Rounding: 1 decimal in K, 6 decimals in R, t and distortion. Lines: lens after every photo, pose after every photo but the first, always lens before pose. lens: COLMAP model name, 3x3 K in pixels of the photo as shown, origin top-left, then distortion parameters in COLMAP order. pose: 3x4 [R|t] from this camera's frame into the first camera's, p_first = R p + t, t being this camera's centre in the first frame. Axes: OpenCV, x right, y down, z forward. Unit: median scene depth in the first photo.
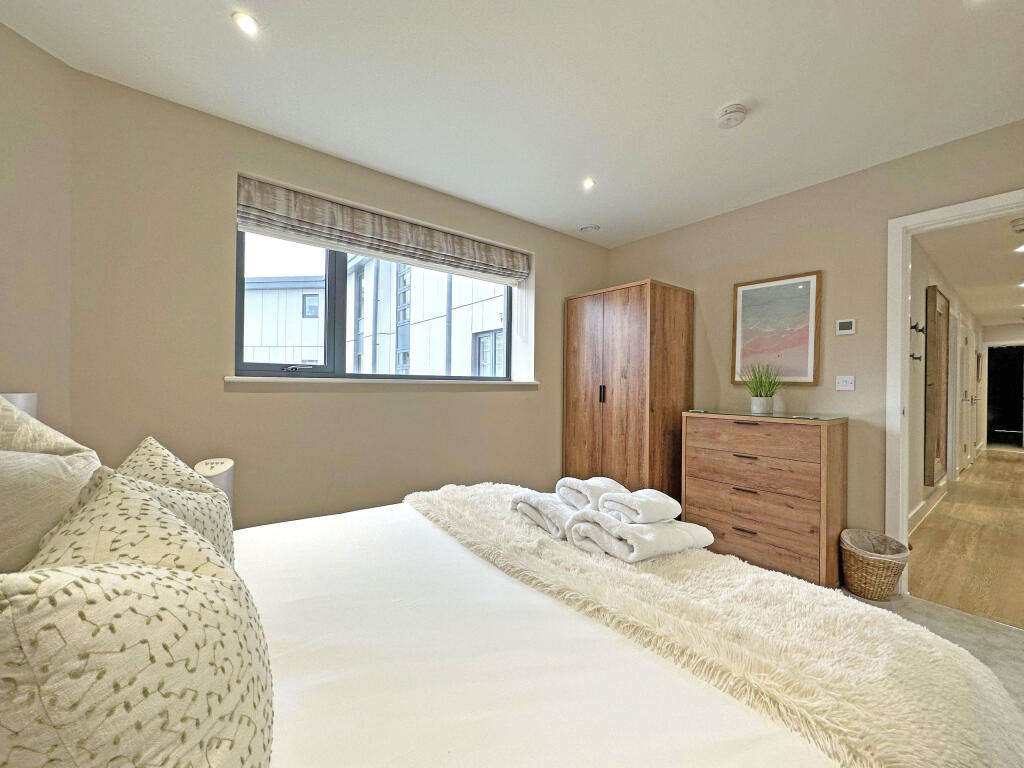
lens RADIAL K [[409.6, 0, 512.0], [0, 409.6, 384.0], [0, 0, 1]] dist [0.001760, 0.000058]
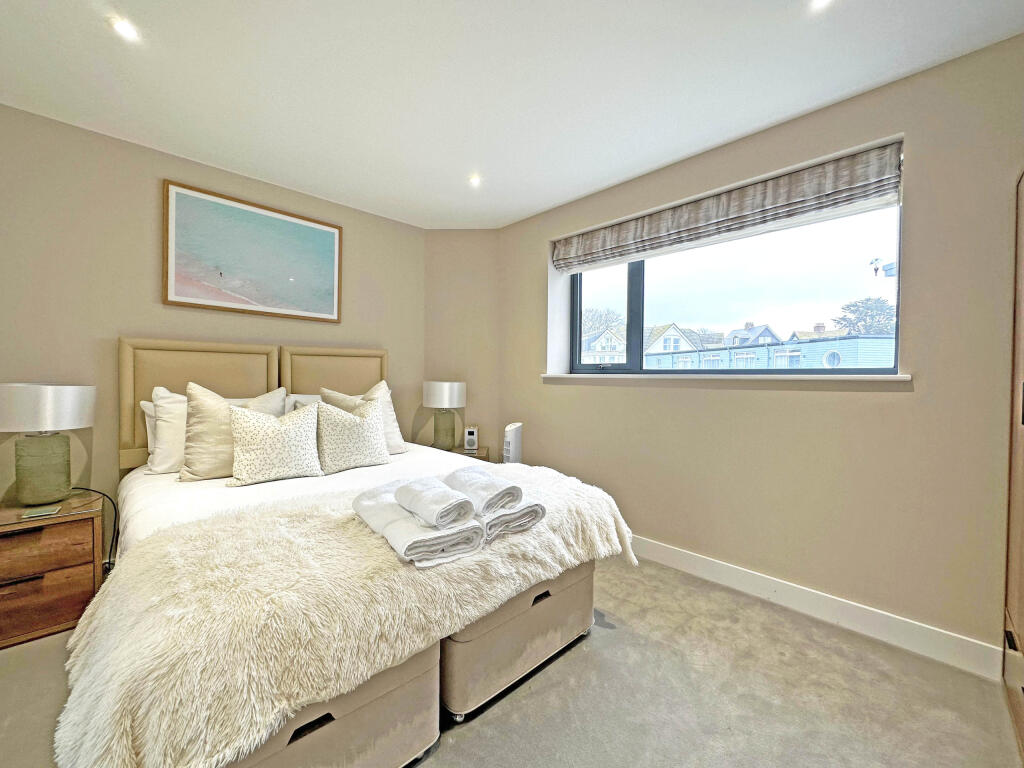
lens RADIAL K [[409.6, 0, 512.0], [0, 409.6, 384.0], [0, 0, 1]] dist [0.001760, 0.000058]
pose [[0.111765, 0.006805, -0.993711, 0.668939], [-0.004490, 0.999970, 0.006343, 0.007085], [0.993725, 0.003753, 0.111792, 0.547419]]
